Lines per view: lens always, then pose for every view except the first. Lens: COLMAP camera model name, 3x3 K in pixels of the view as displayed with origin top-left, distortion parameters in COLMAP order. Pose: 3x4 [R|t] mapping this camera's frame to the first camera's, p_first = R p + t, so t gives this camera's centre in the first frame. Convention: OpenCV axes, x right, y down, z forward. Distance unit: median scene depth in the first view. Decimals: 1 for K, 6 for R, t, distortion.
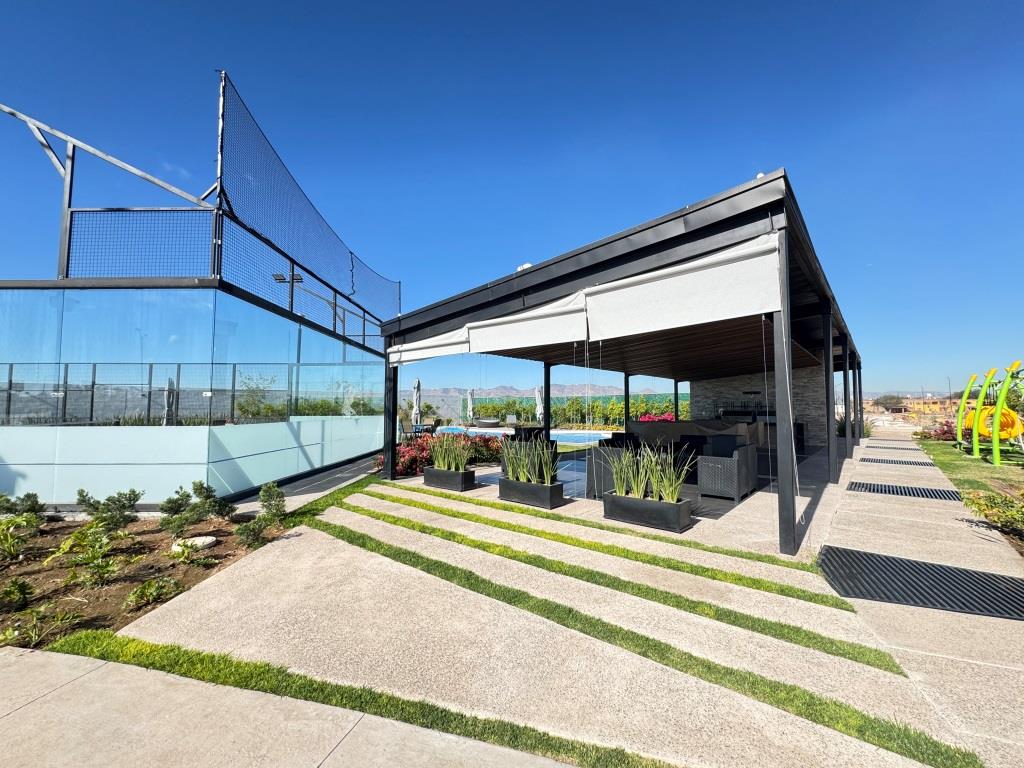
lens RADIAL K [[435.2, 0, 512.0], [0, 435.2, 382.9], [0, 0, 1]] dist [-0.000786, -0.000309]
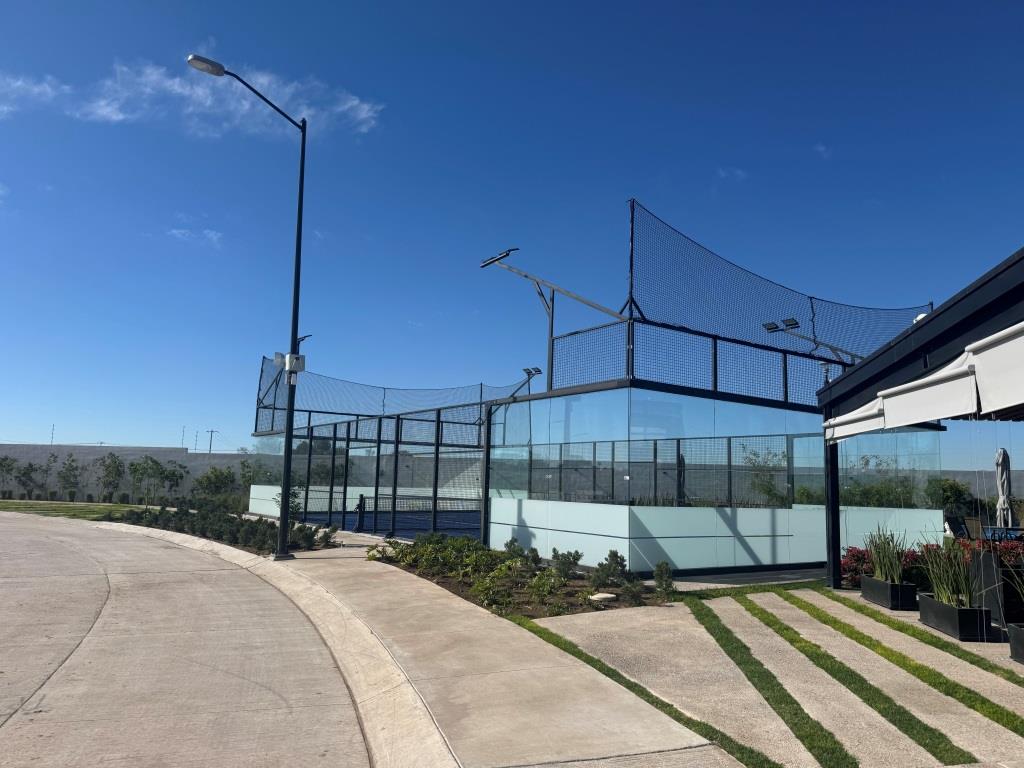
lens RADIAL K [[715.9, 0, 523.5], [0, 715.9, 384.6], [0, 0, 1]] dist [0.090926, -0.108094]
pose [[0.580891, -0.093799, -0.808559, 0.697372], [0.020846, 0.994727, -0.100420, -0.034399], [0.813714, 0.041477, 0.579783, -0.345174]]
